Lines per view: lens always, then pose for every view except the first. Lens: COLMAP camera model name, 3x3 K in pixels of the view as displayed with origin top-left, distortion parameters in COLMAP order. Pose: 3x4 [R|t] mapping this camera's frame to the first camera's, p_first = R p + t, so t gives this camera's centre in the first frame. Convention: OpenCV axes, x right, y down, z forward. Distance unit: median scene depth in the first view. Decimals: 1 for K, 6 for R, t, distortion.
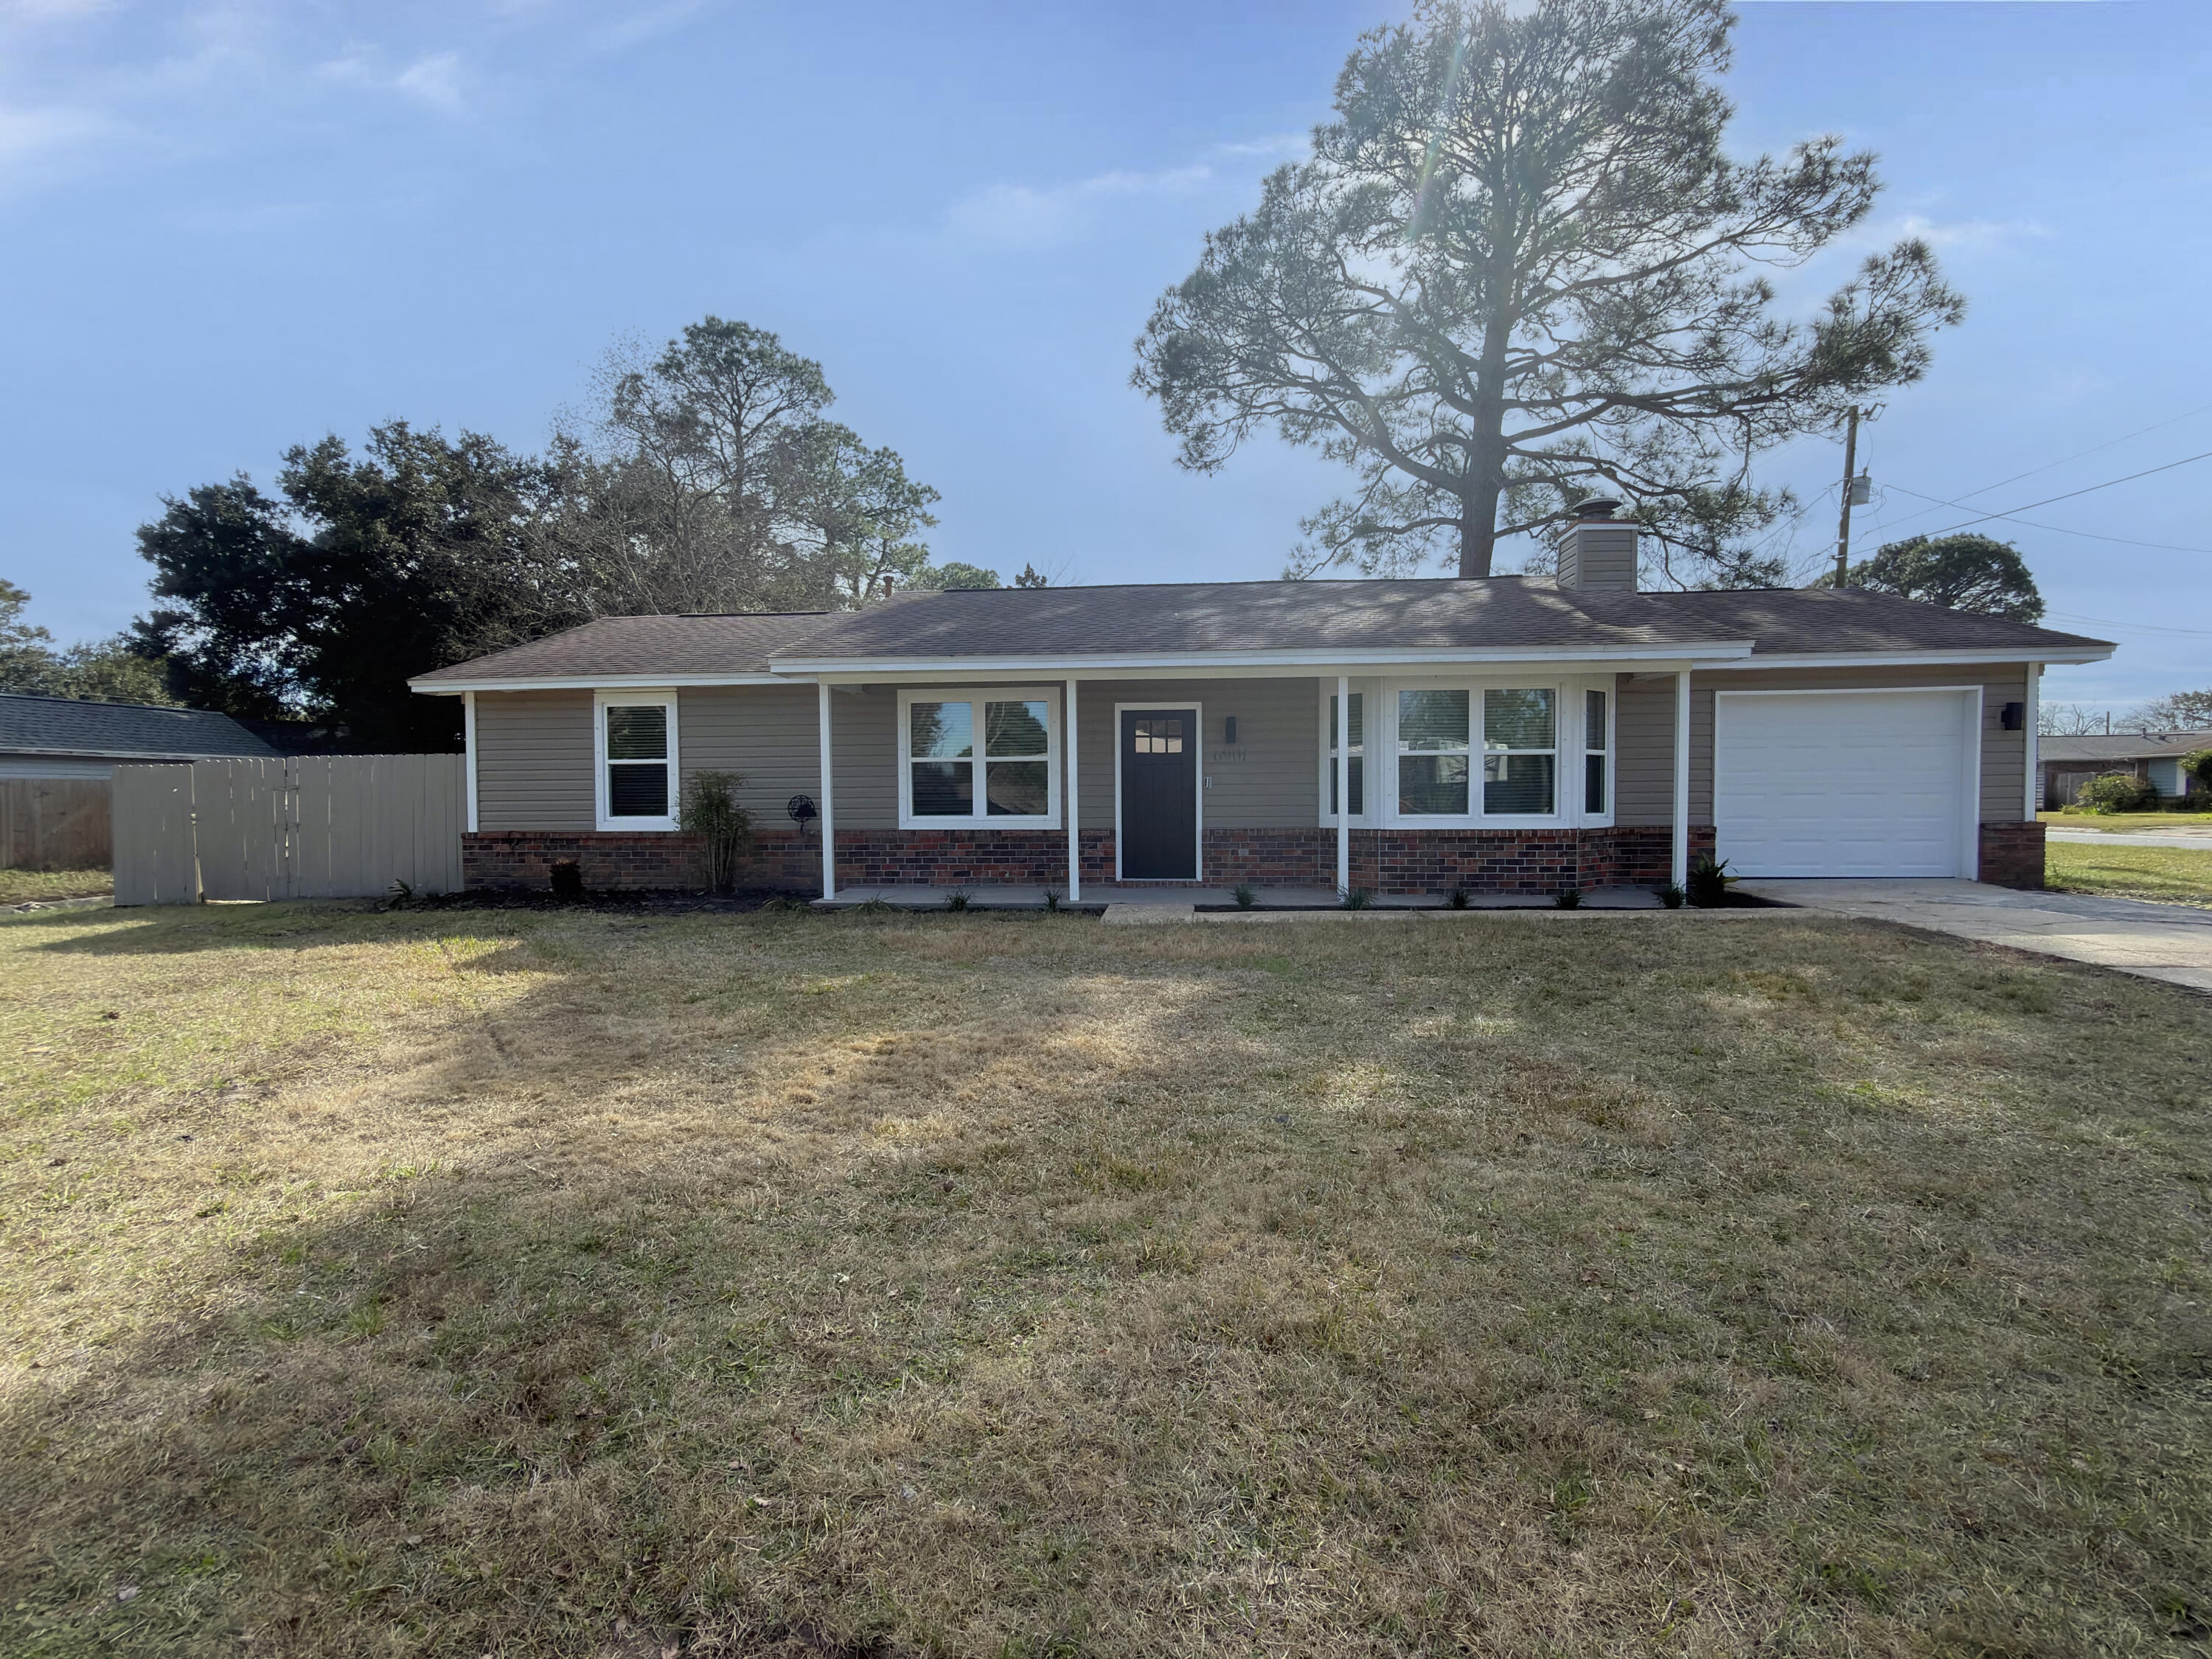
lens RADIAL K [[1032.2, 0, 1106.0], [0, 1032.2, 829.5], [0, 0, 1]] dist [0.000294, 0.000249]
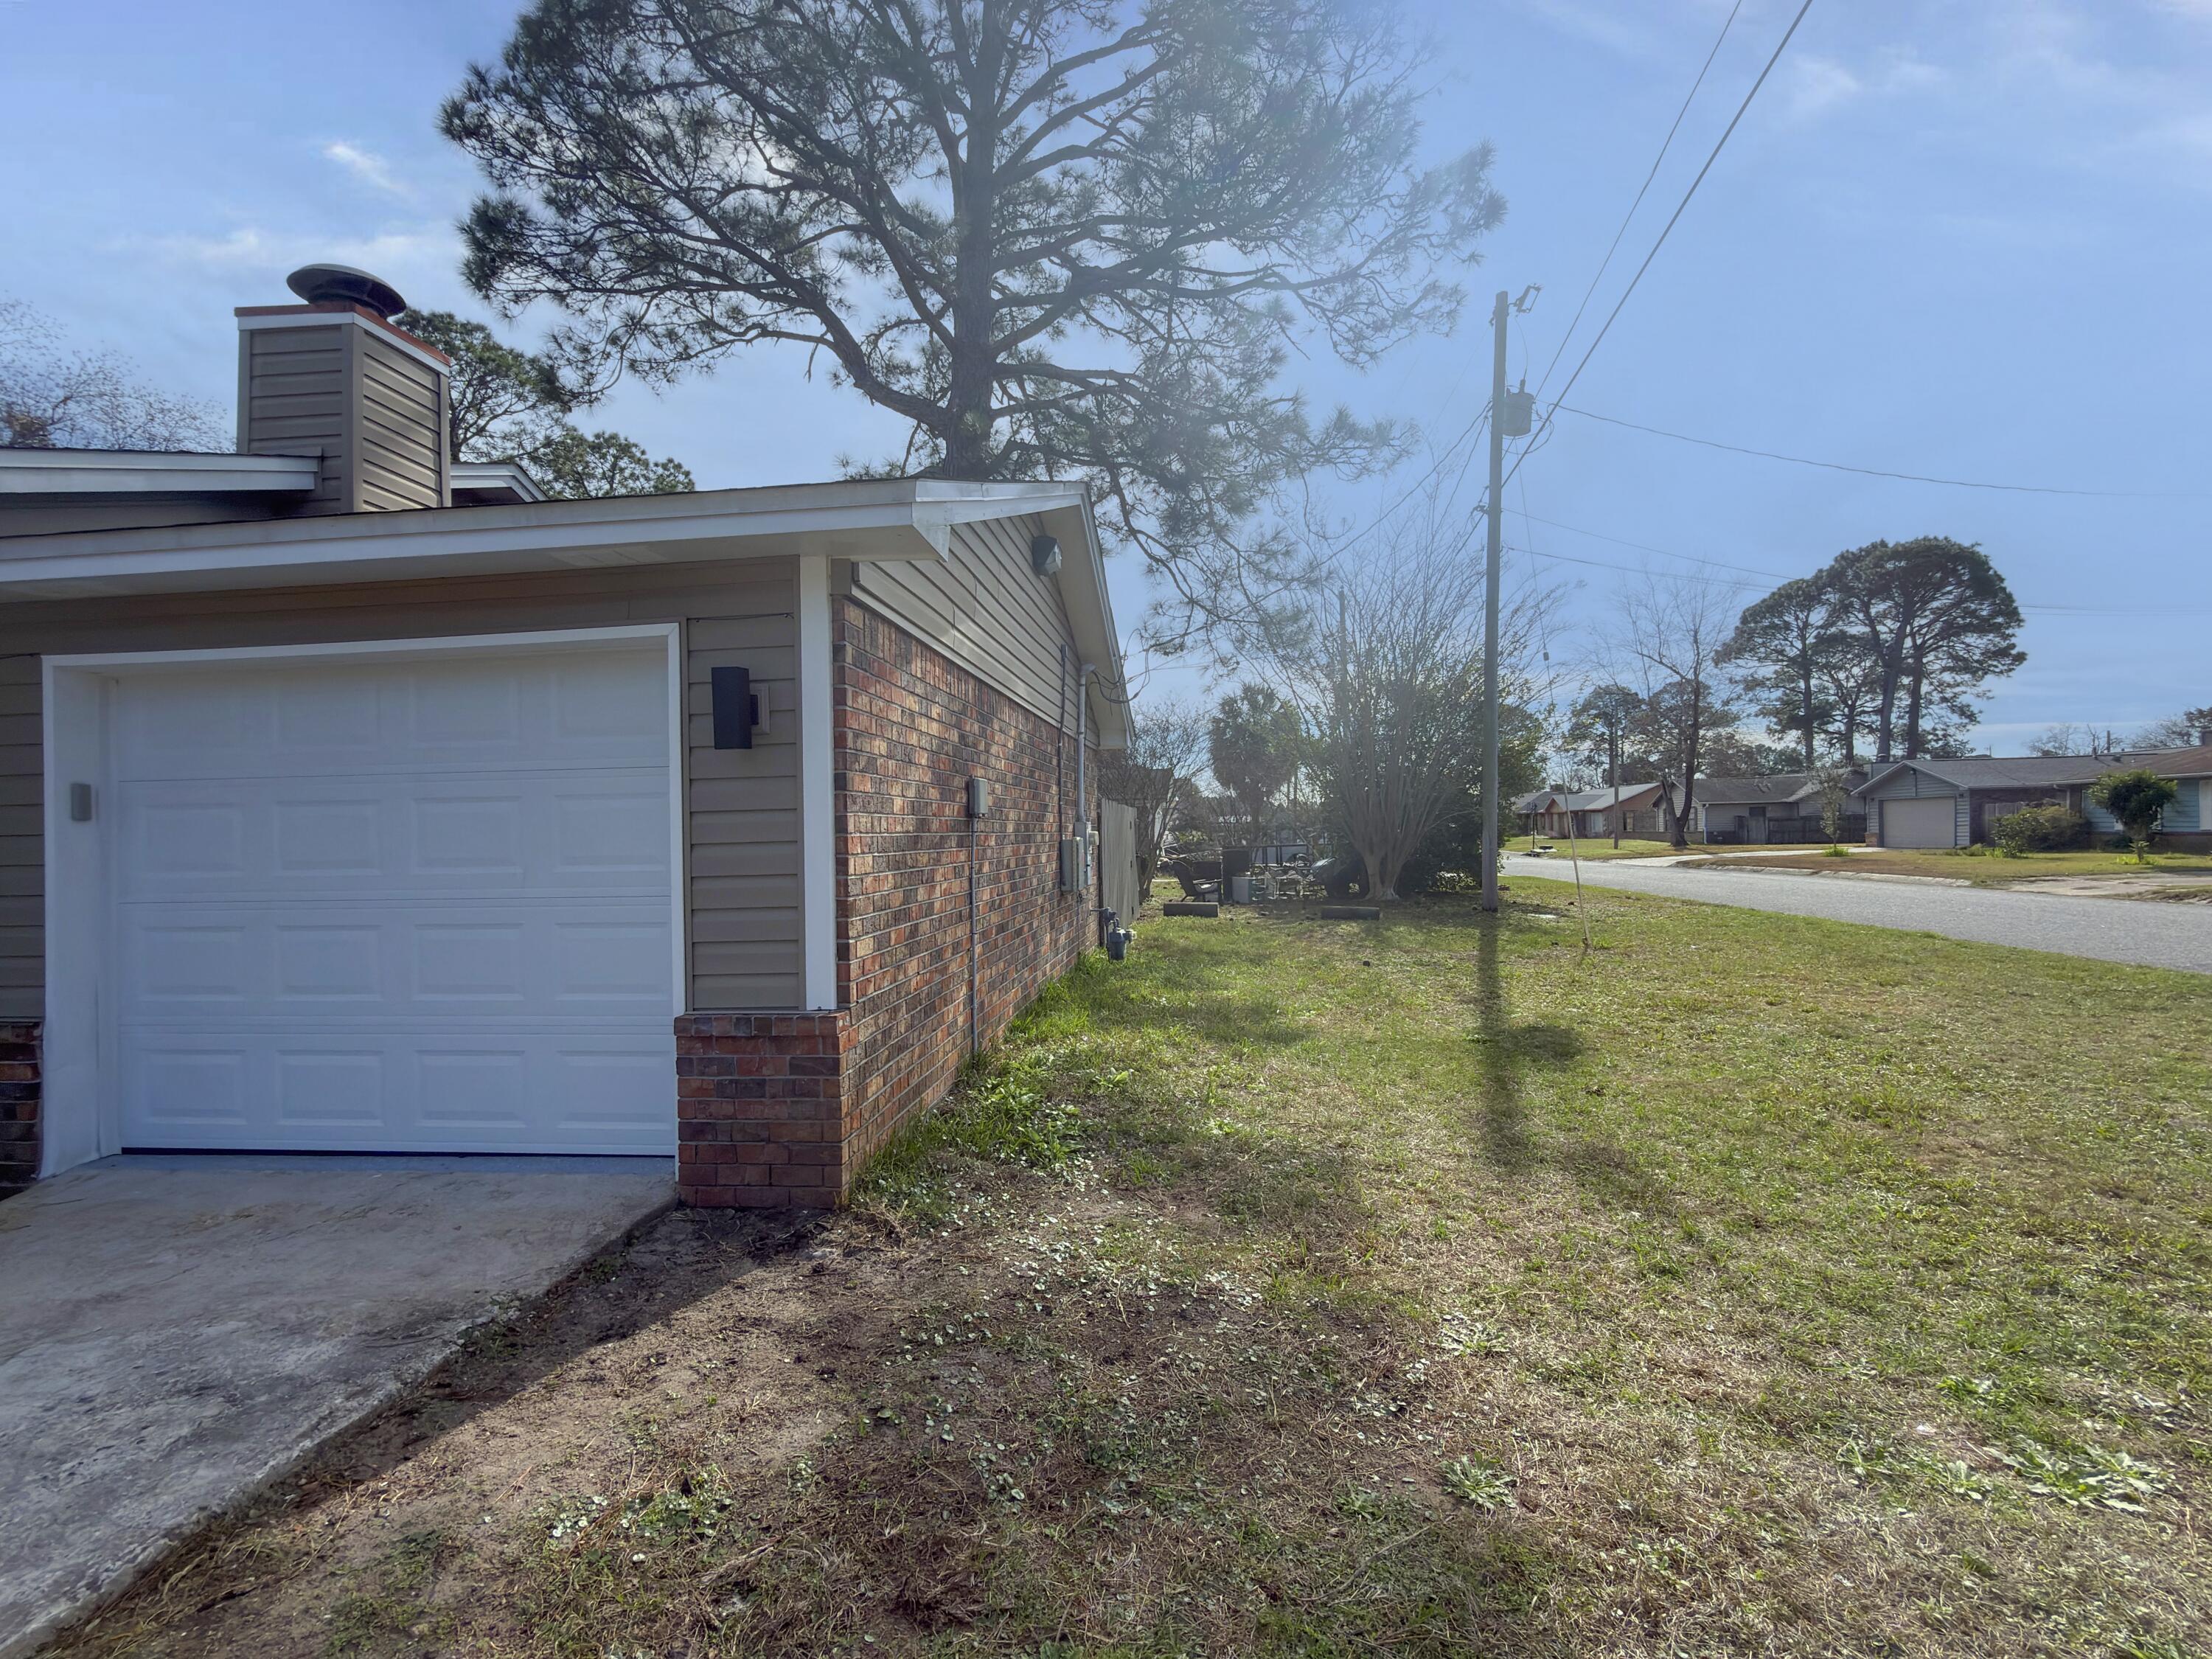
lens RADIAL K [[1032.2, 0, 1106.0], [0, 1032.2, 829.5], [0, 0, 1]] dist [0.000294, 0.000249]
pose [[0.999568, -0.013068, -0.026341, 0.386730], [0.012135, 0.999305, -0.035245, -0.021227], [0.026783, 0.034910, 0.999032, 0.253219]]
